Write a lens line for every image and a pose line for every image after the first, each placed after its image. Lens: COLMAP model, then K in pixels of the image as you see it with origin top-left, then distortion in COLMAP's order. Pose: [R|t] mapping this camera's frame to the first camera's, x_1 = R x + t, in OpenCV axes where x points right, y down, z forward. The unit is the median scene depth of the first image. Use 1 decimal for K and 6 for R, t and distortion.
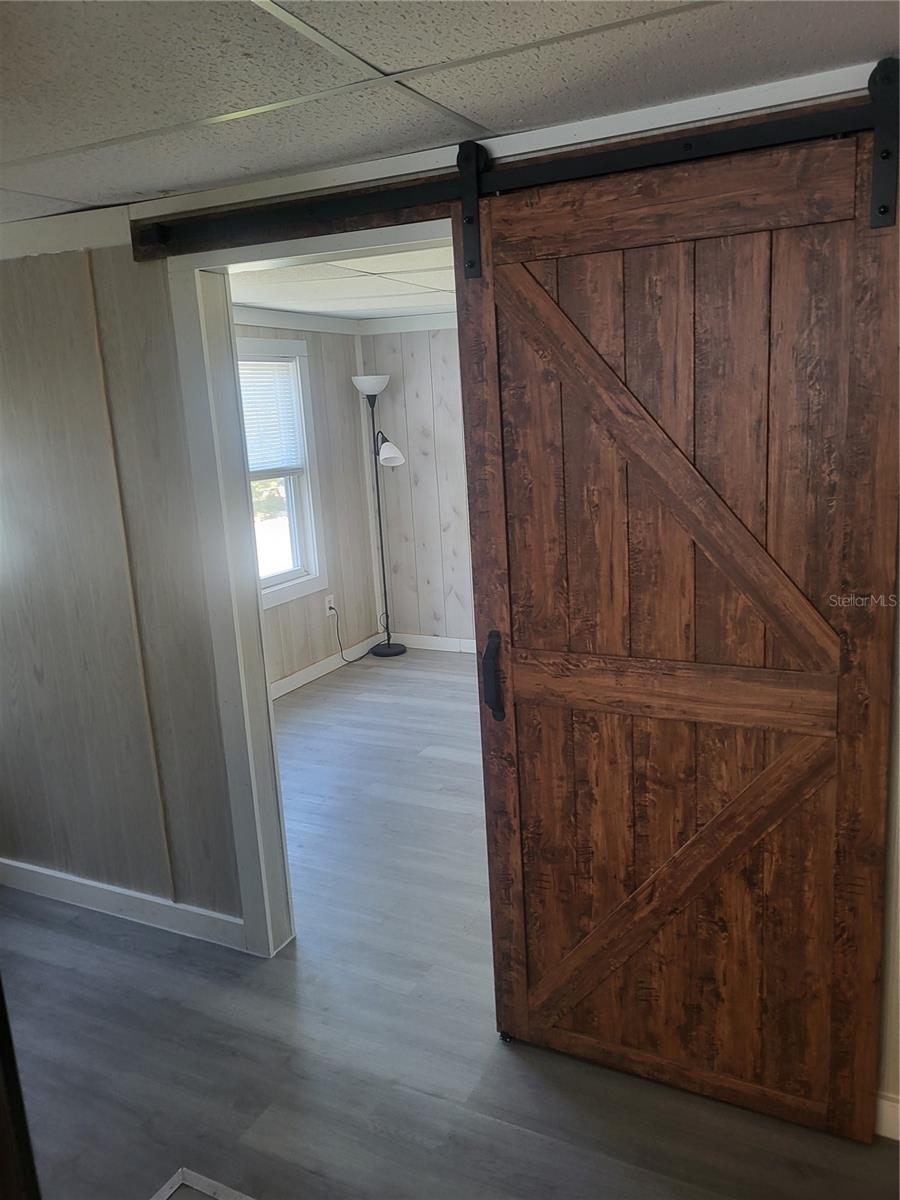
lens RADIAL K [[913.4, 0, 447.9], [0, 913.4, 596.2], [0, 0, 1]] dist [0.055043, -0.045965]
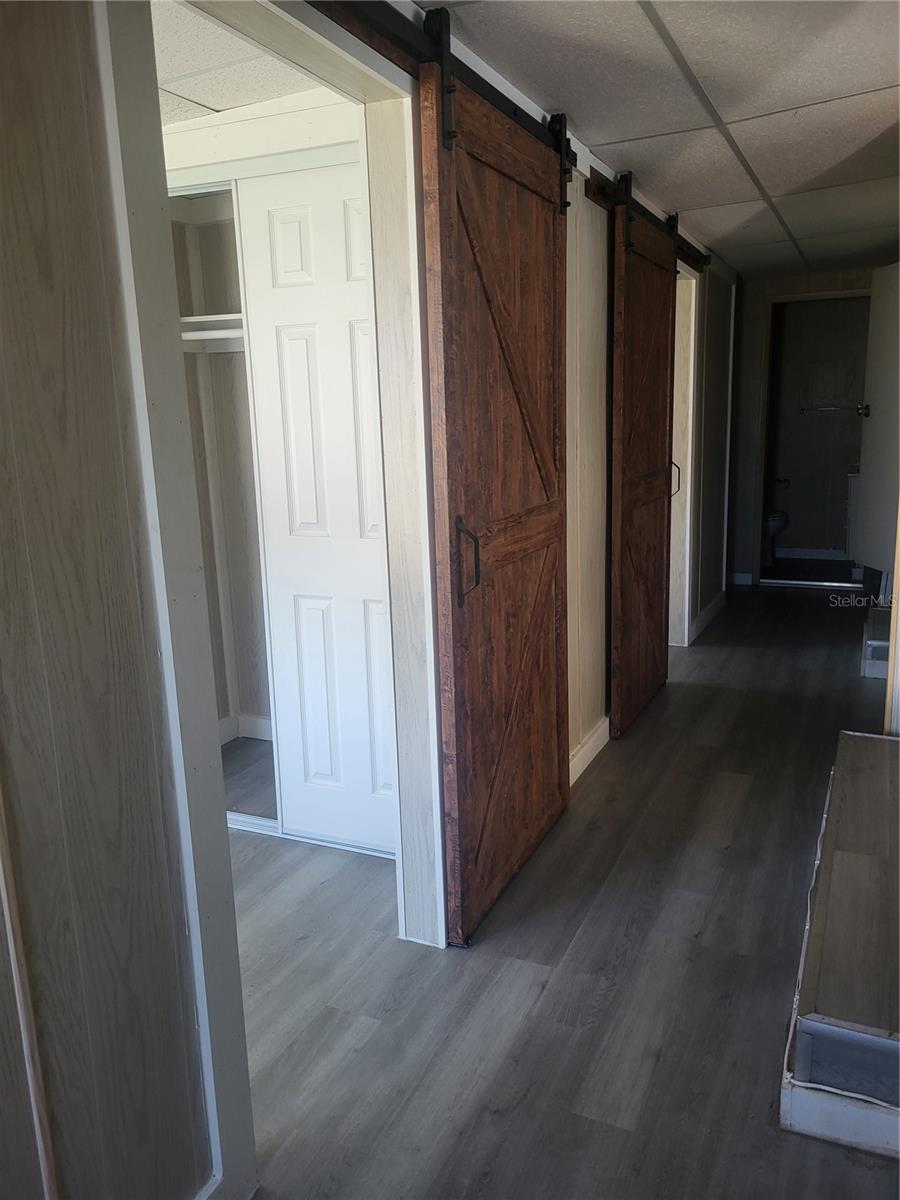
lens RADIAL K [[916.0, 0, 461.3], [0, 916.0, 586.9], [0, 0, 1]] dist [0.053585, -0.042325]
pose [[-0.056999, -0.141523, 0.988293, -0.969038], [0.235373, 0.960094, 0.151060, -0.038384], [-0.970232, 0.241227, -0.021414, 1.058182]]
